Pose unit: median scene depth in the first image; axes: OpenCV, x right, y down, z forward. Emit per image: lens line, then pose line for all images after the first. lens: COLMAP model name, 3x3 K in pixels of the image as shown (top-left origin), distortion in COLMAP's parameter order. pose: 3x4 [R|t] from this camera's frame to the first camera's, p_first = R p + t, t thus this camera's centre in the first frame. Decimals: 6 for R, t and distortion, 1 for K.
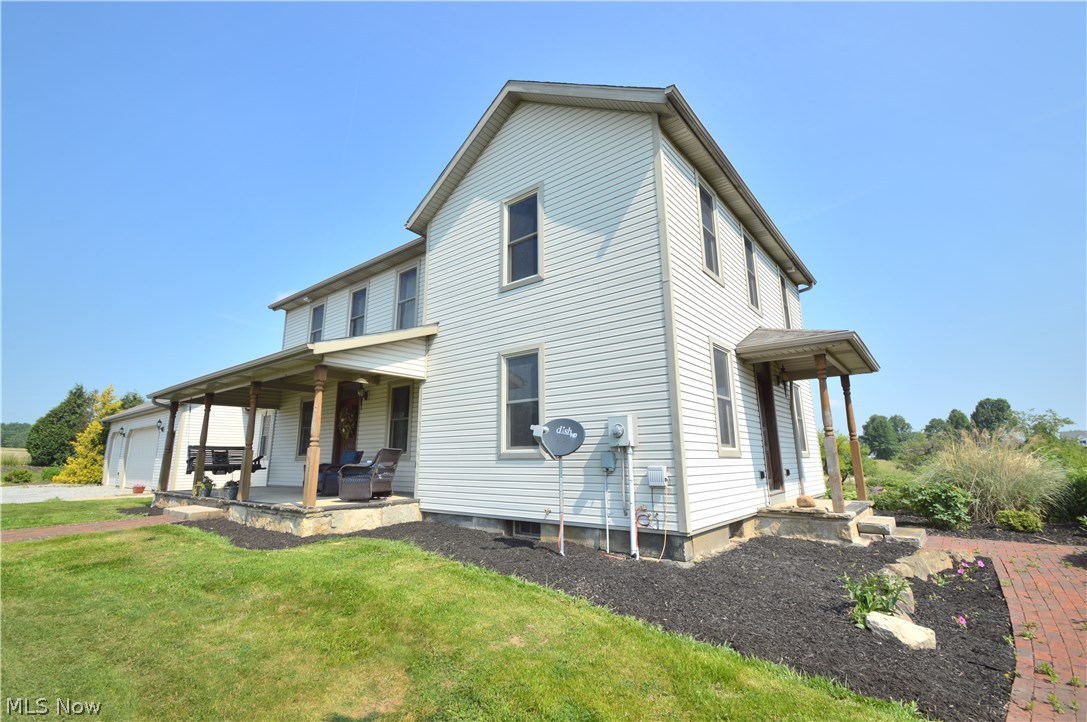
lens RADIAL K [[484.3, 0, 537.8], [0, 484.3, 353.6], [0, 0, 1]] dist [0.013191, -0.015200]
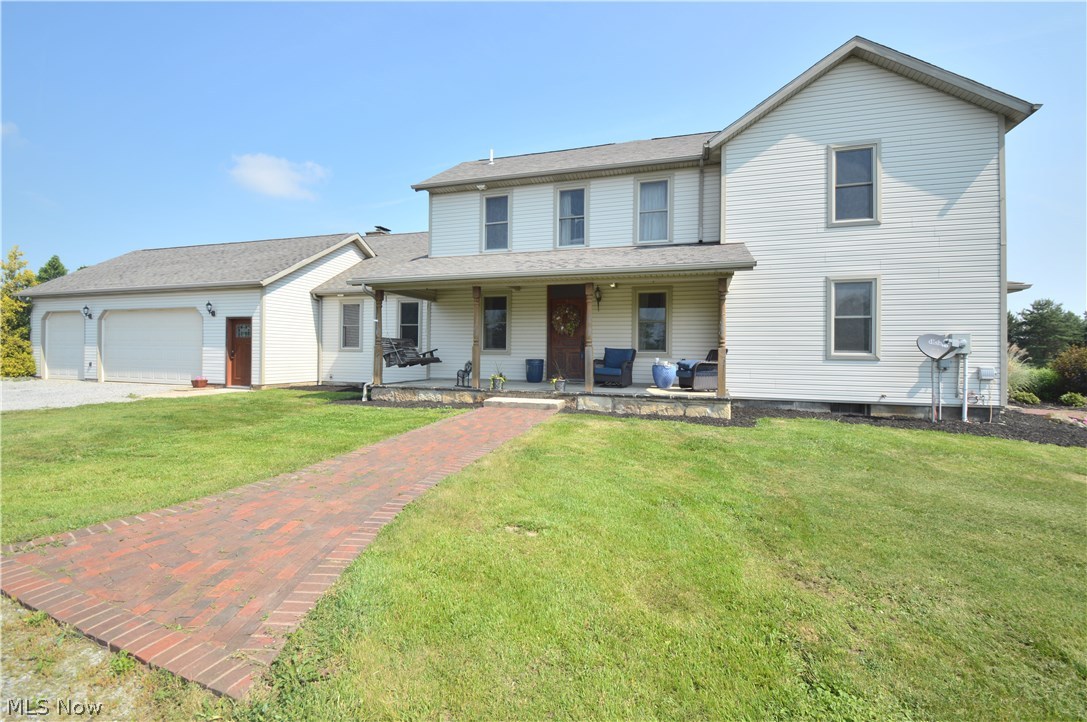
lens RADIAL K [[484.3, 0, 537.8], [0, 484.3, 353.6], [0, 0, 1]] dist [0.013191, -0.015200]
pose [[0.932649, 0.017547, 0.360359, -1.217603], [-0.094227, 0.975997, 0.196345, 0.014558], [-0.348264, -0.217076, 0.911916, 0.063213]]
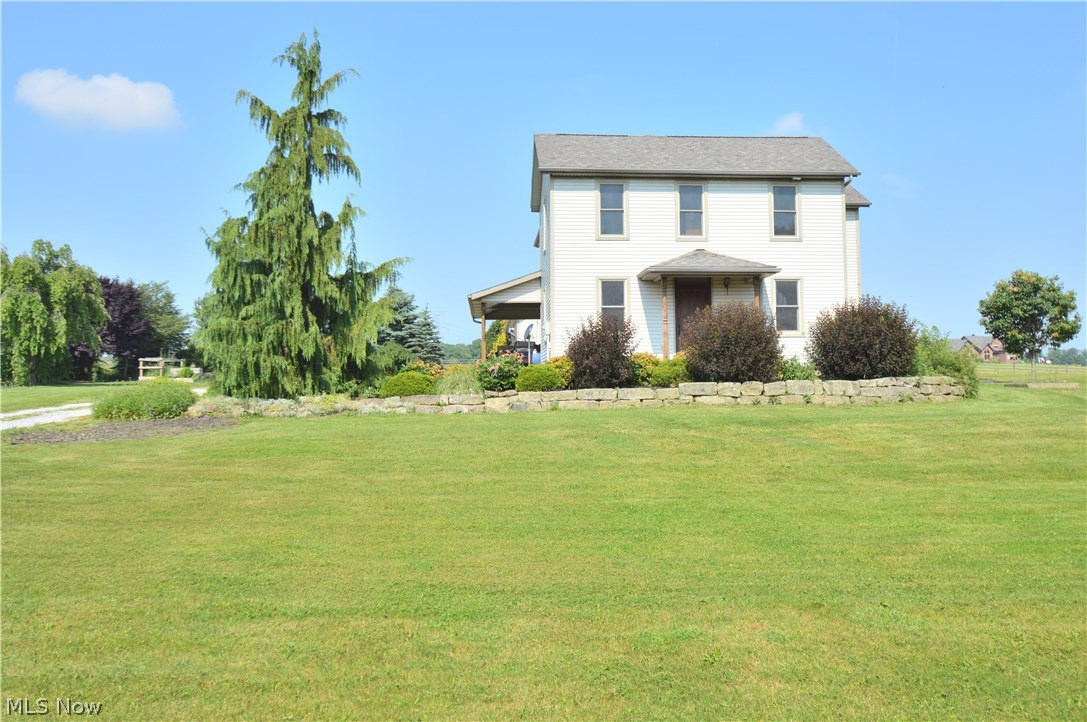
lens RADIAL K [[880.3, 0, 543.5], [0, 880.3, 361.0], [0, 0, 1]] dist [-0.004430, -0.000894]
pose [[0.681305, -0.019955, -0.731727, 2.400794], [0.158151, 0.980032, 0.120526, -0.138748], [0.714711, -0.197838, 0.670857, -1.358118]]
